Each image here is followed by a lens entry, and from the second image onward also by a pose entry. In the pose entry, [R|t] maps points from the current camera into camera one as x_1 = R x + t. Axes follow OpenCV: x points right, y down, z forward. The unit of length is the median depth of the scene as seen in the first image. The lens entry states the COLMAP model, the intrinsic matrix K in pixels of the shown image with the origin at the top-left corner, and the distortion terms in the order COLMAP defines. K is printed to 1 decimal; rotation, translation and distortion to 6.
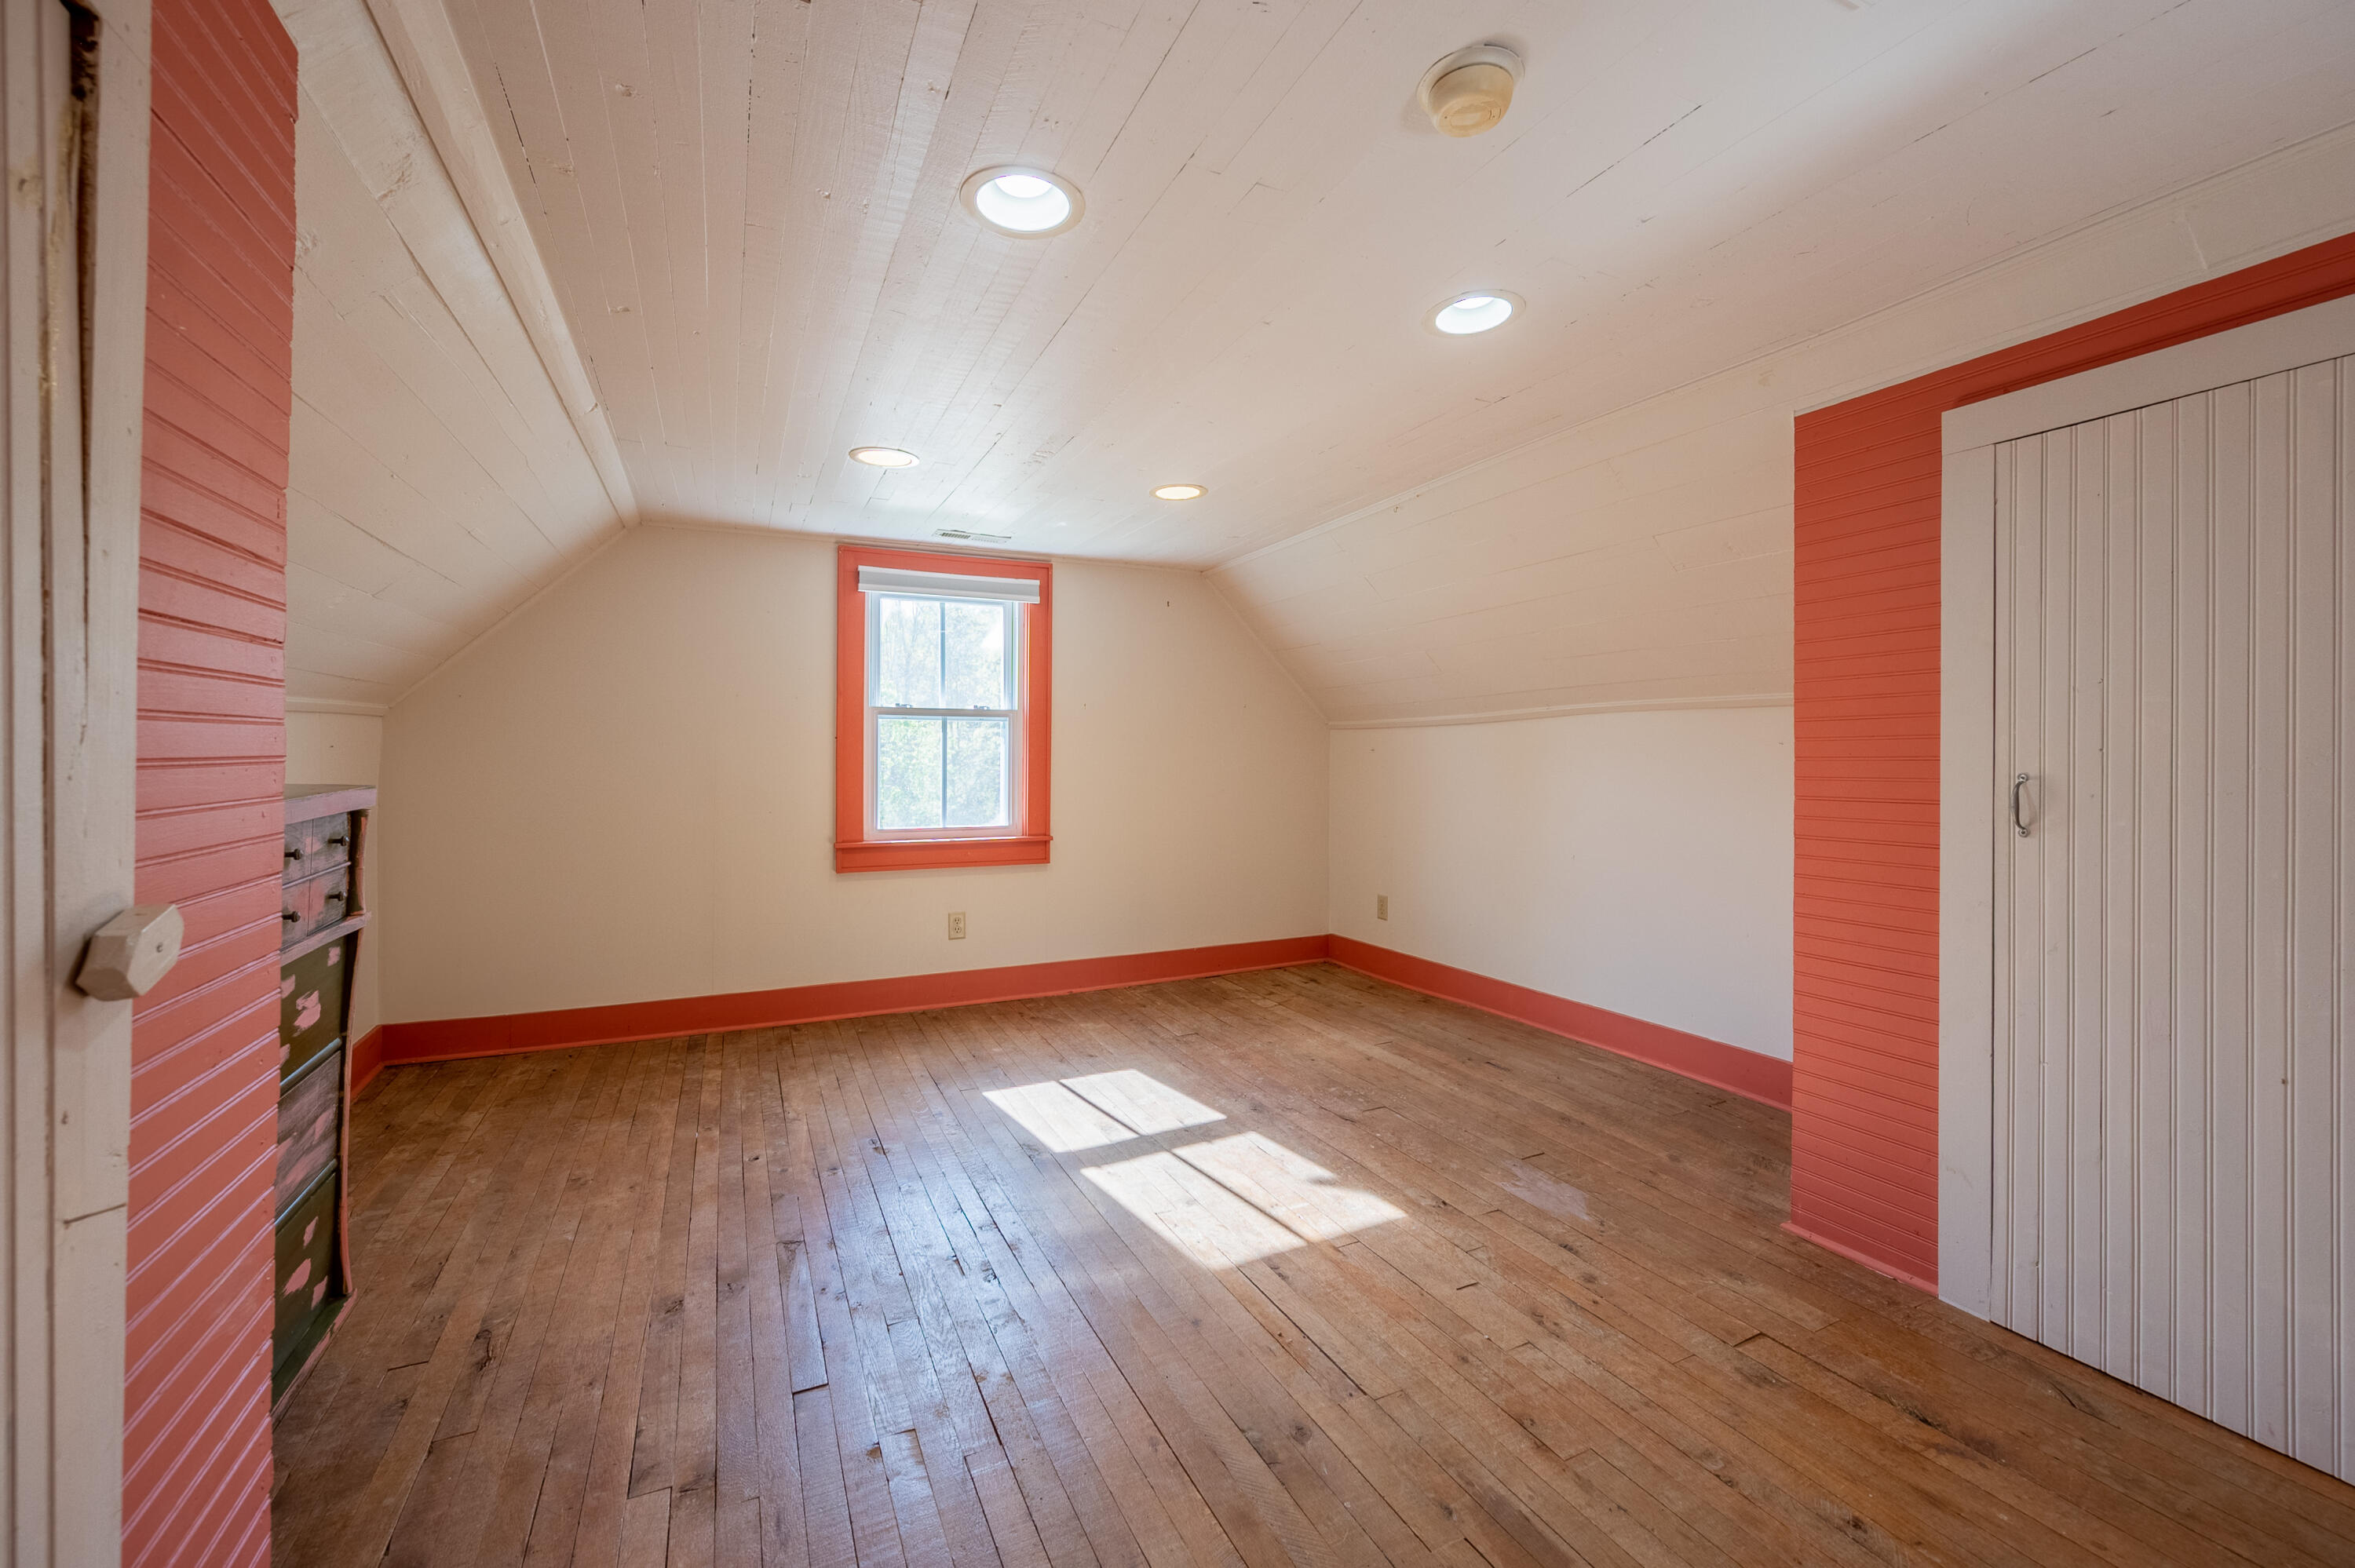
lens RADIAL K [[955.0, 0, 1180.5], [0, 955.0, 746.9], [0, 0, 1]] dist [0.000702, 0.000790]
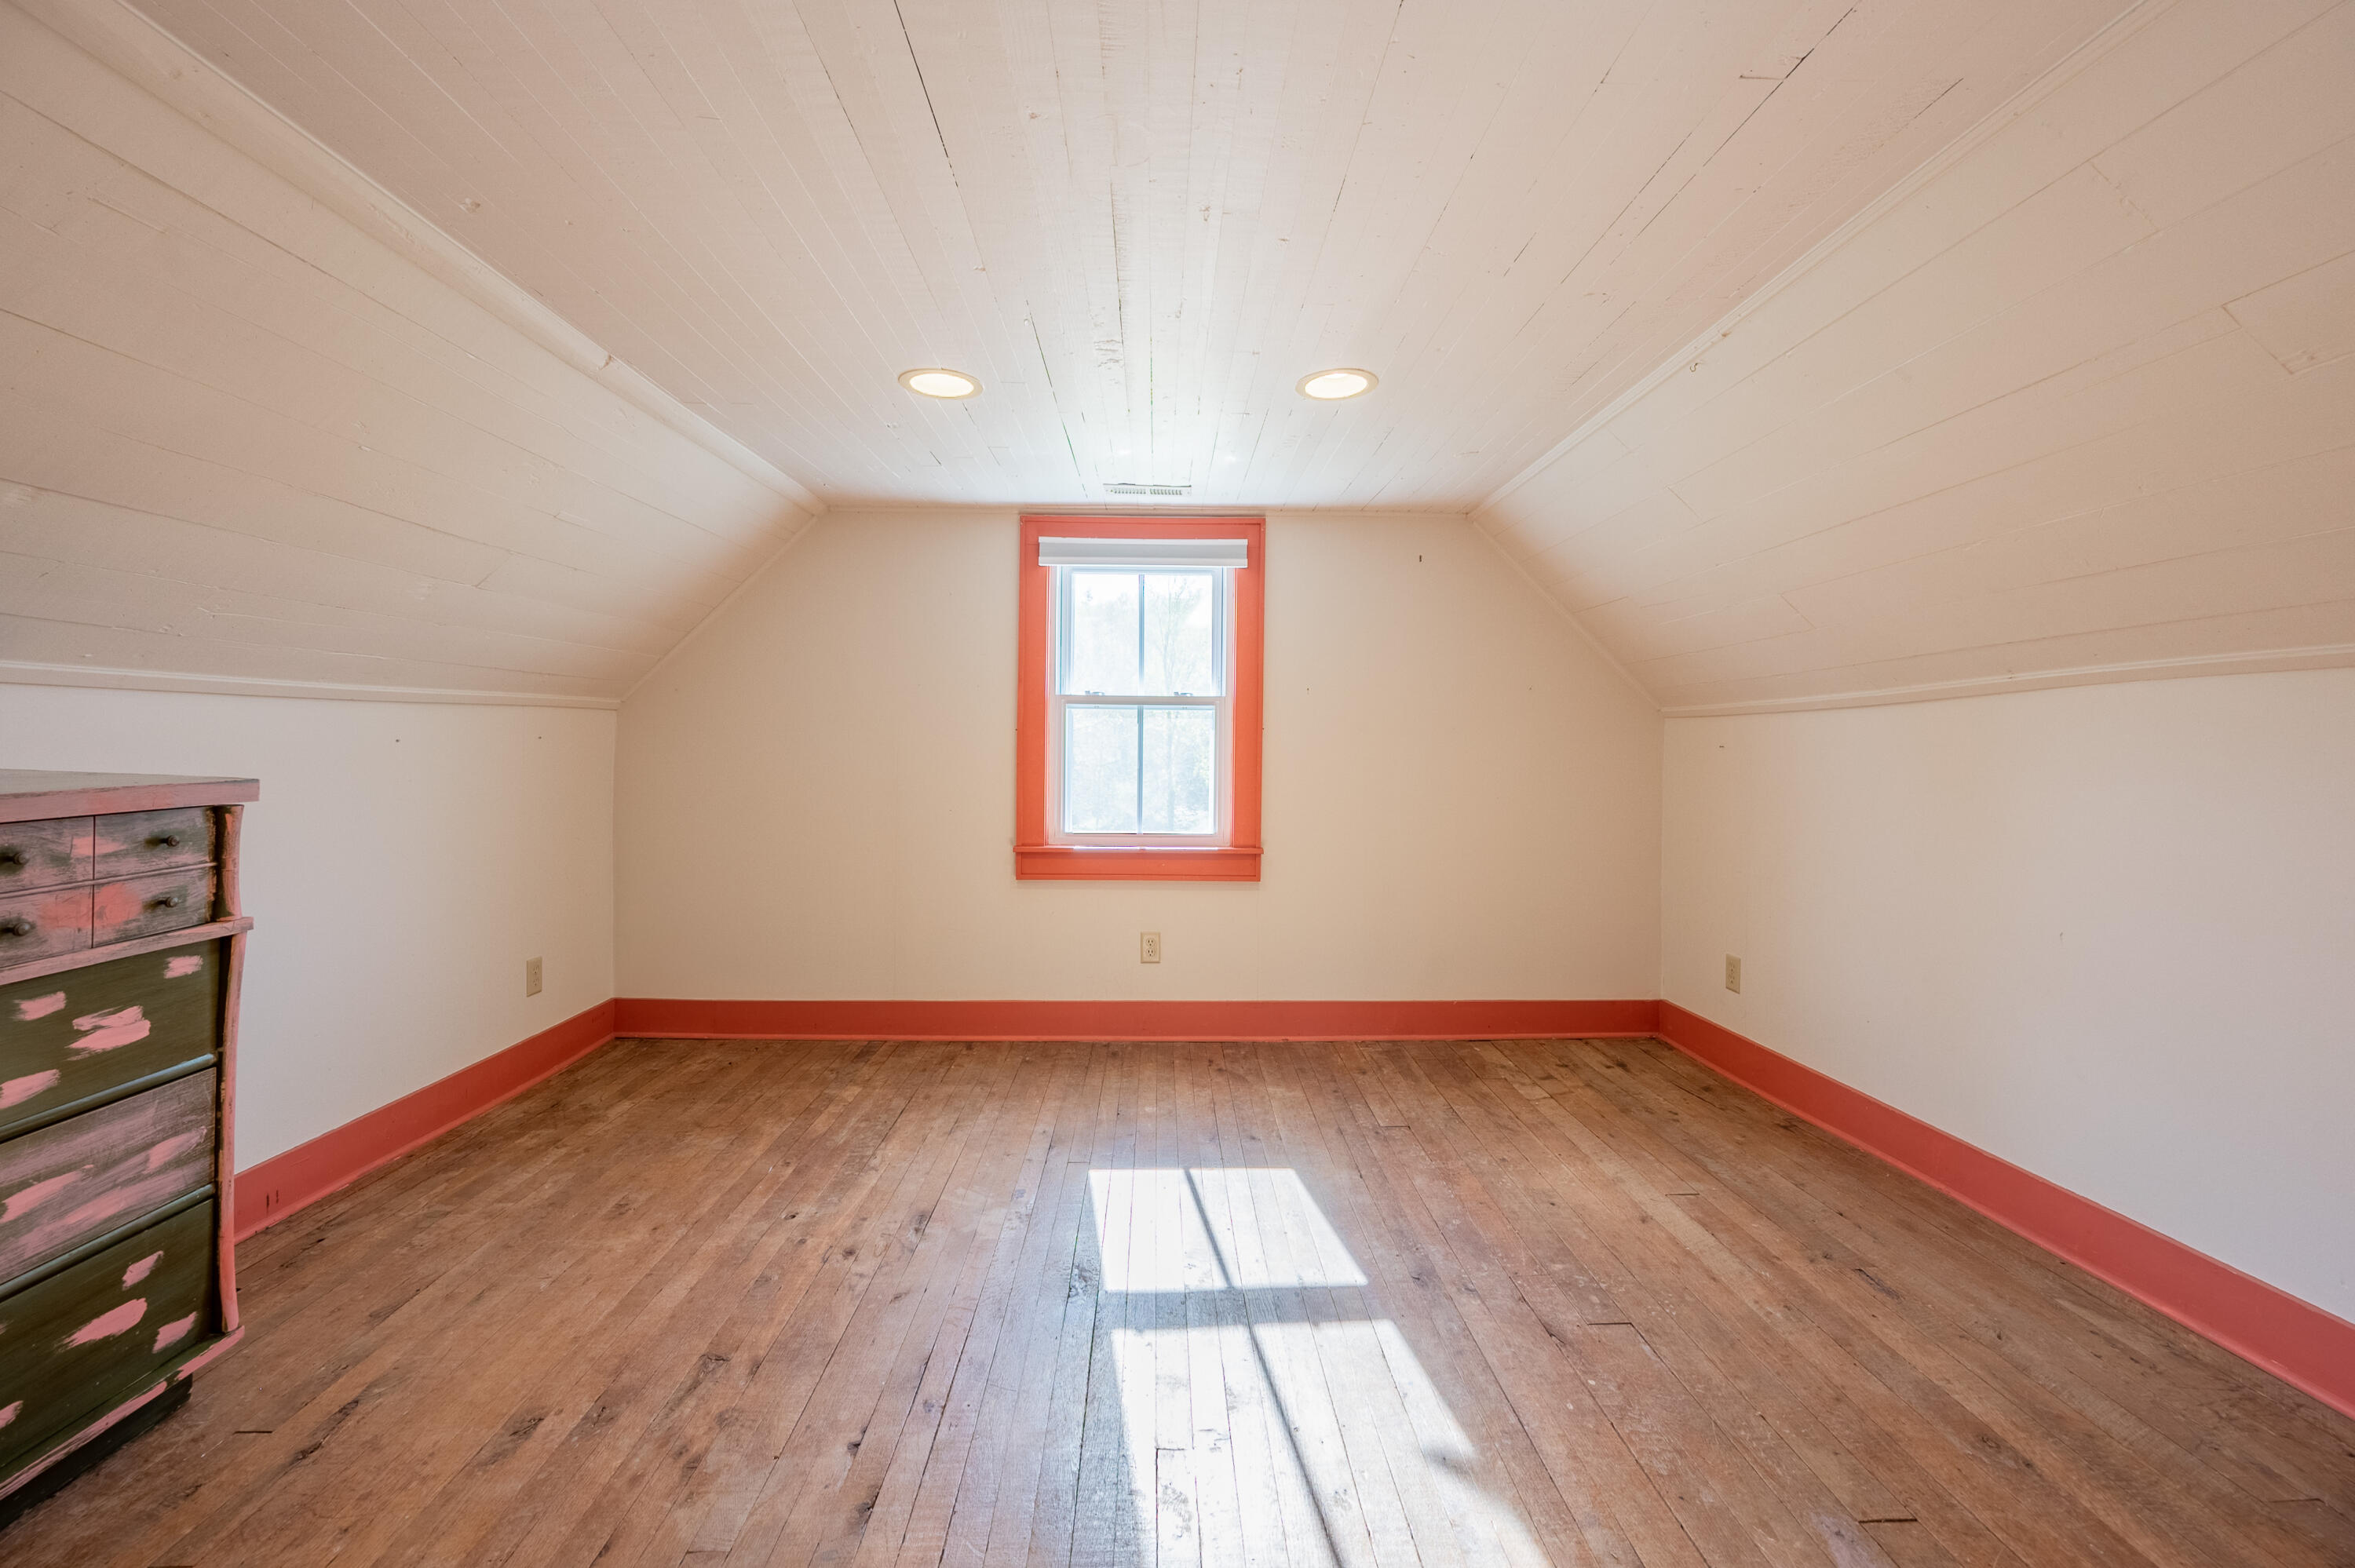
lens RADIAL K [[955.0, 0, 1178.0], [0, 955.0, 746.8], [0, 0, 1]] dist [0.000702, 0.000790]
pose [[0.912942, 0.005654, -0.408050, 0.176352], [-0.003678, 0.999977, 0.005627, 0.001215], [0.408072, -0.003636, 0.912942, 0.284375]]
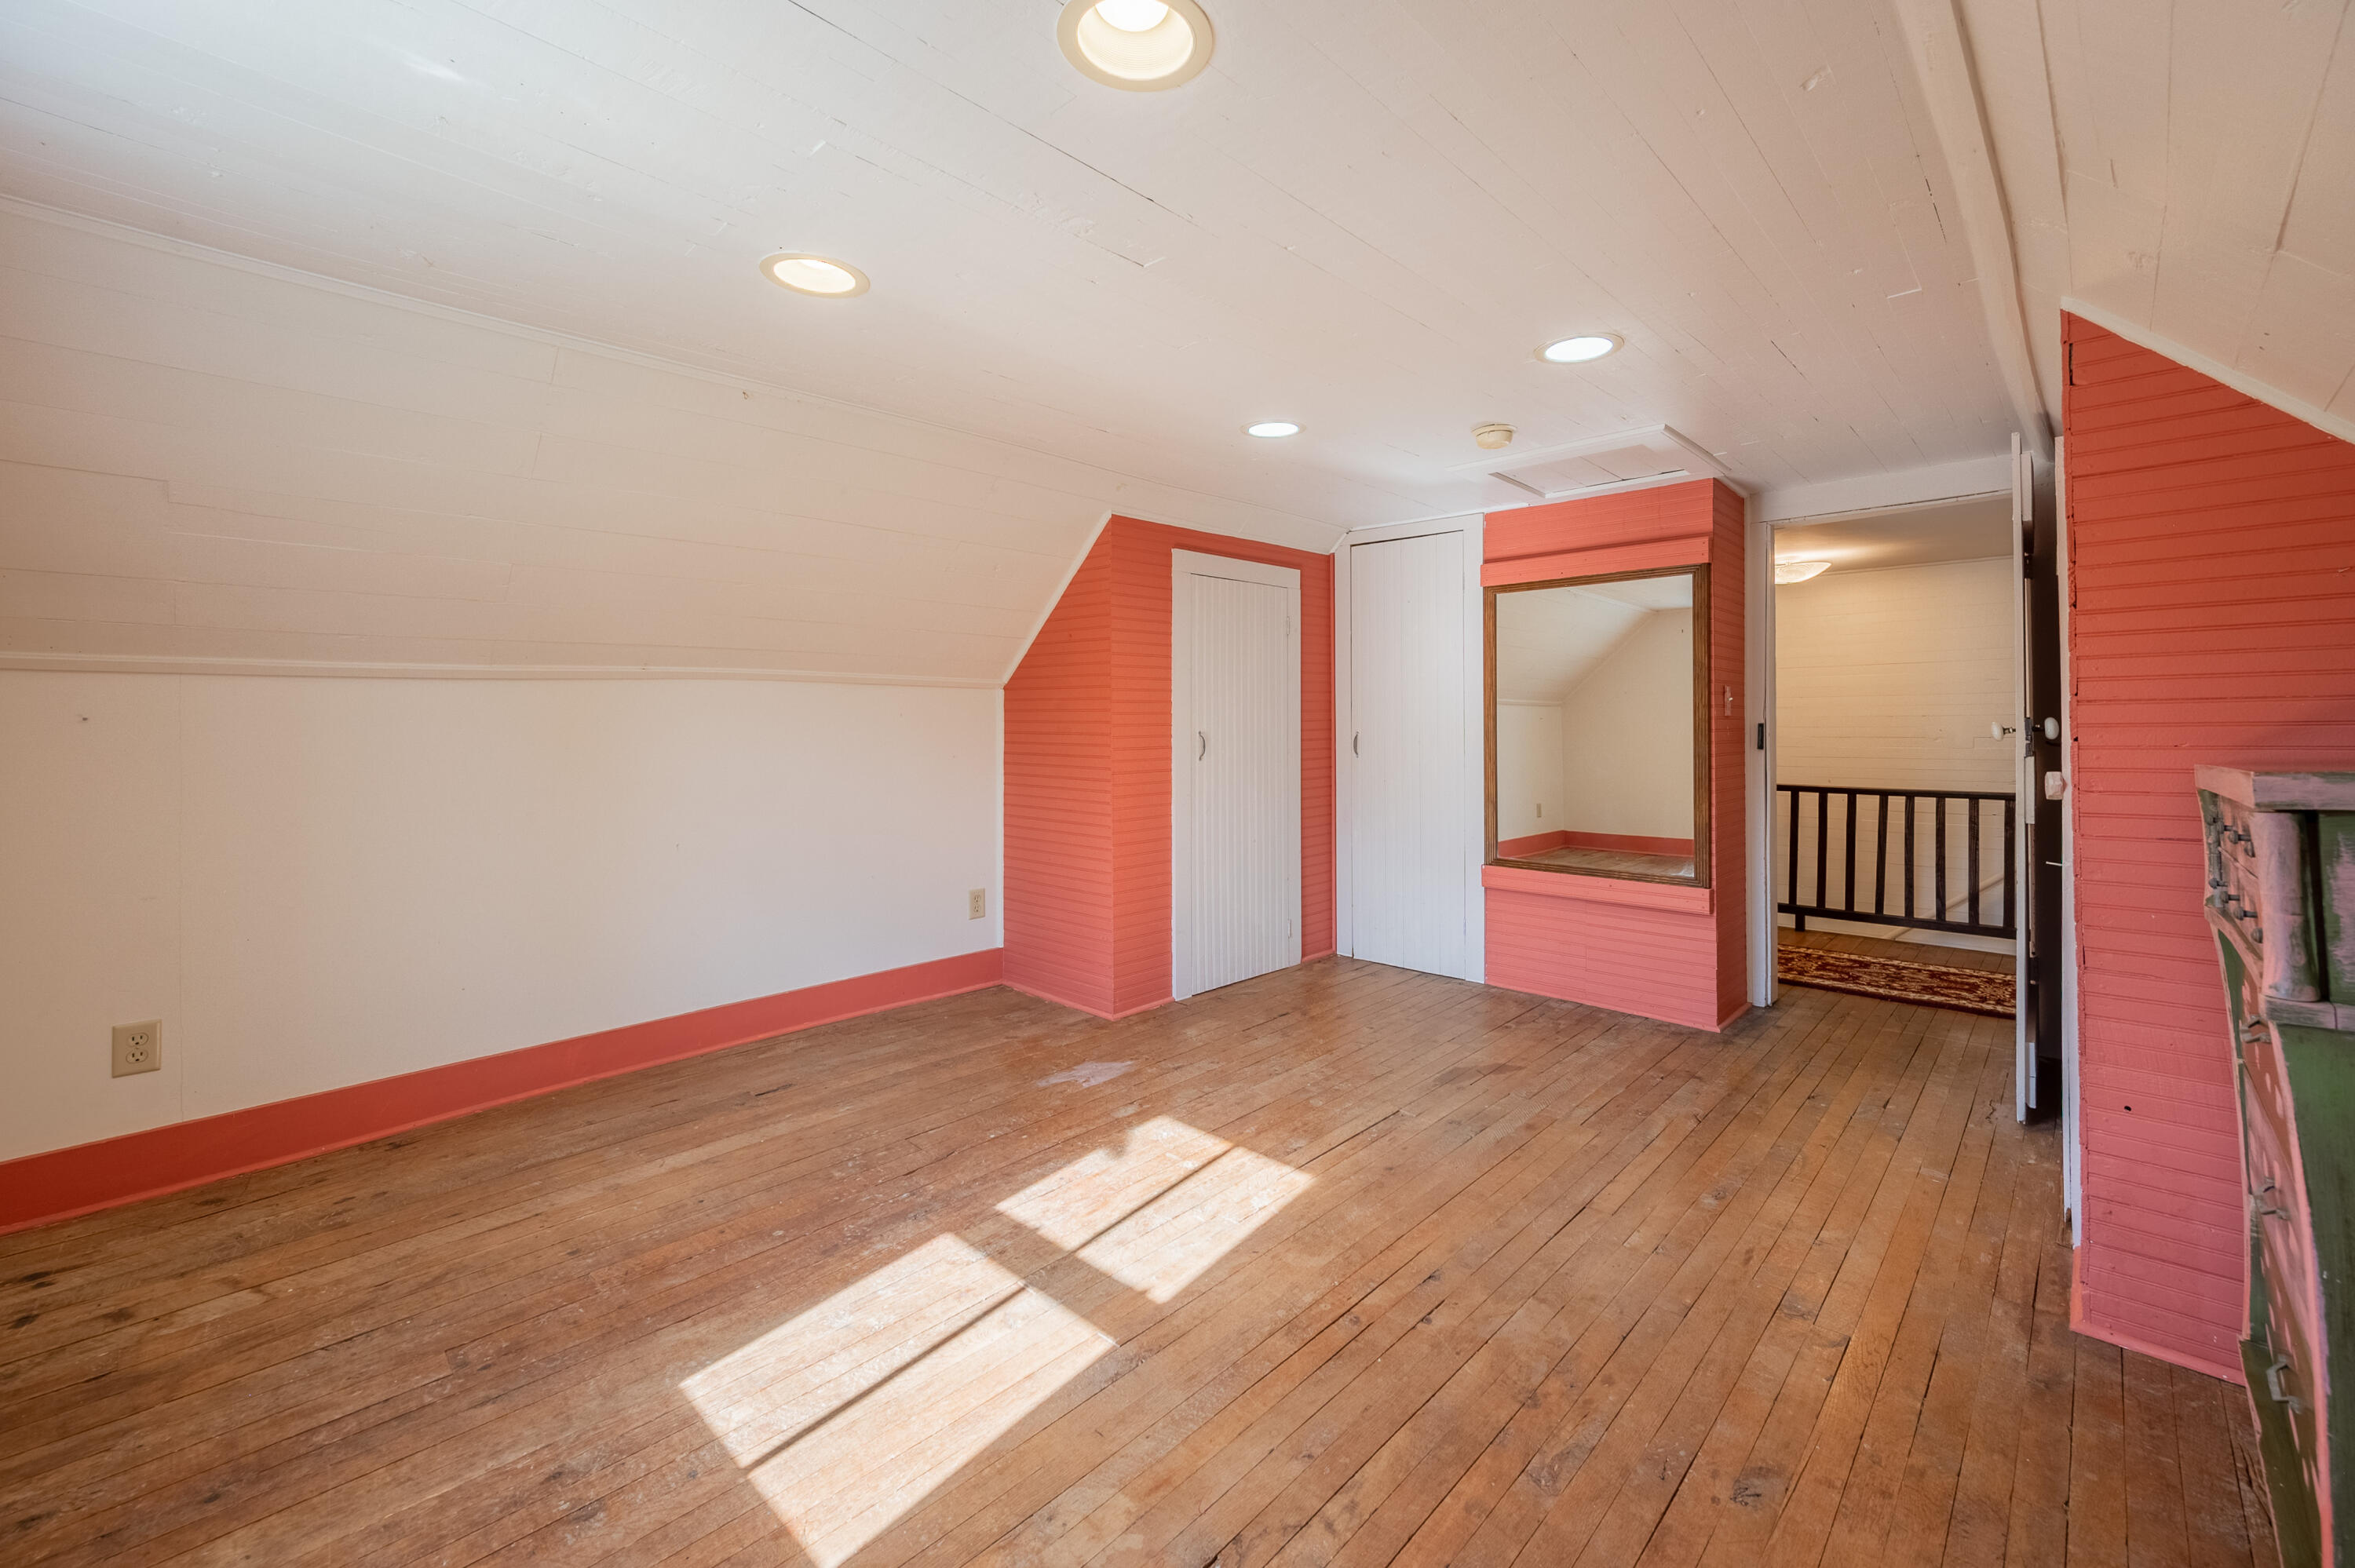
lens RADIAL K [[955.0, 0, 1220.2], [0, 955.0, 710.2], [0, 0, 1]] dist [0.000702, 0.000790]
pose [[-0.372331, 0.014952, 0.927979, -0.610192], [-0.001469, 0.999859, -0.016699, 0.008951], [-0.928099, -0.007581, -0.372257, 0.948186]]
